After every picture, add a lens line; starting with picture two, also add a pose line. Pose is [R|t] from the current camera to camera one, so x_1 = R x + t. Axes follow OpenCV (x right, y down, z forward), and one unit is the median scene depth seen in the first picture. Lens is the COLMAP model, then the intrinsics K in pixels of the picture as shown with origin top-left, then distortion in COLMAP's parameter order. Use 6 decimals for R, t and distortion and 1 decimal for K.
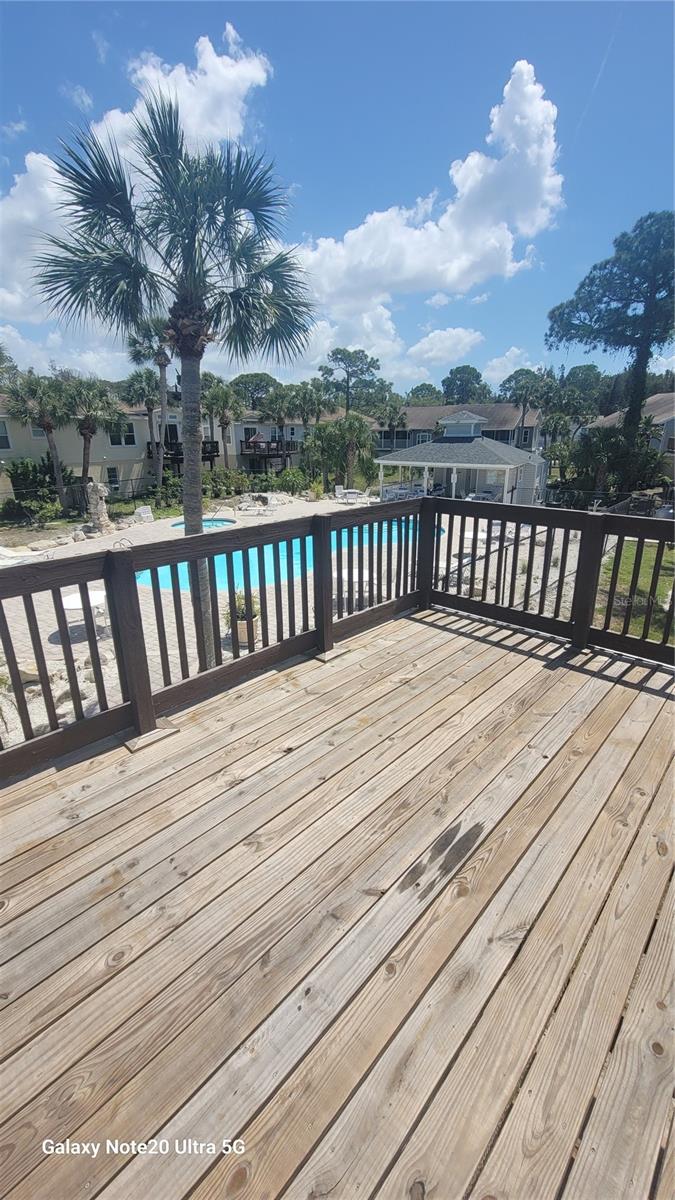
lens RADIAL K [[485.5, 0, 340.7], [0, 485.5, 596.5], [0, 0, 1]] dist [0.000168, 0.000037]
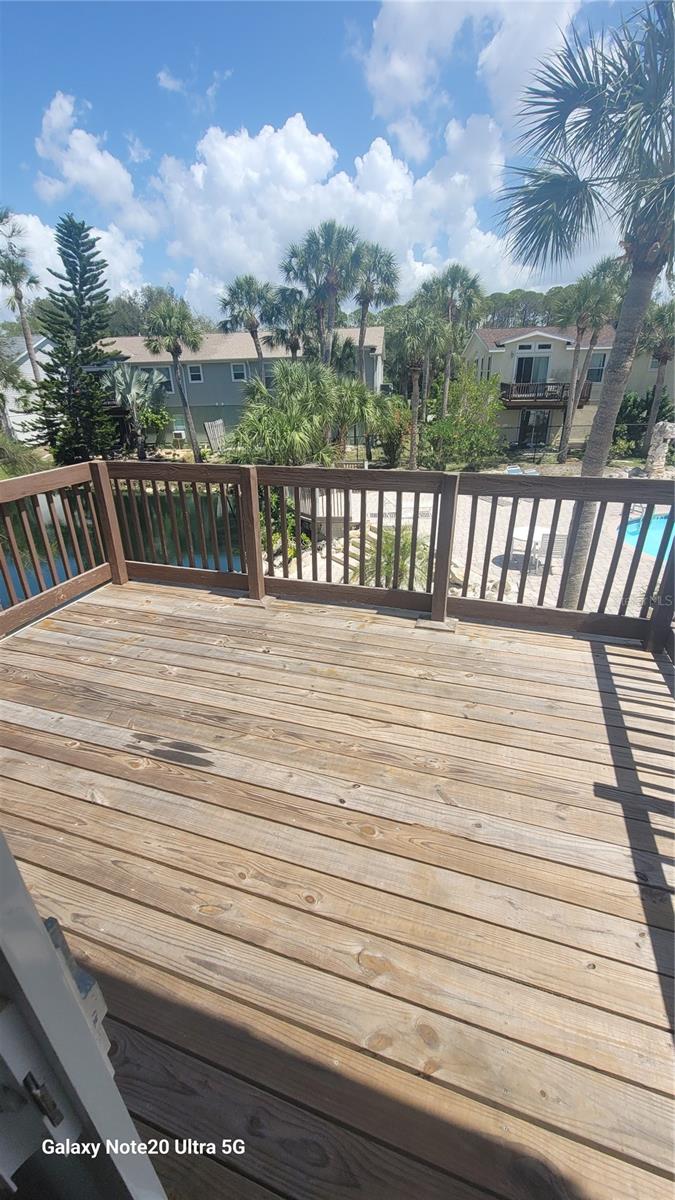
lens RADIAL K [[485.5, 0, 342.2], [0, 485.5, 600.6], [0, 0, 1]] dist [0.000168, 0.000037]
pose [[0.419821, 0.378566, -0.824886, 0.676657], [-0.268091, 0.920029, 0.285787, -0.147278], [0.867109, 0.101165, 0.487738, 0.399241]]
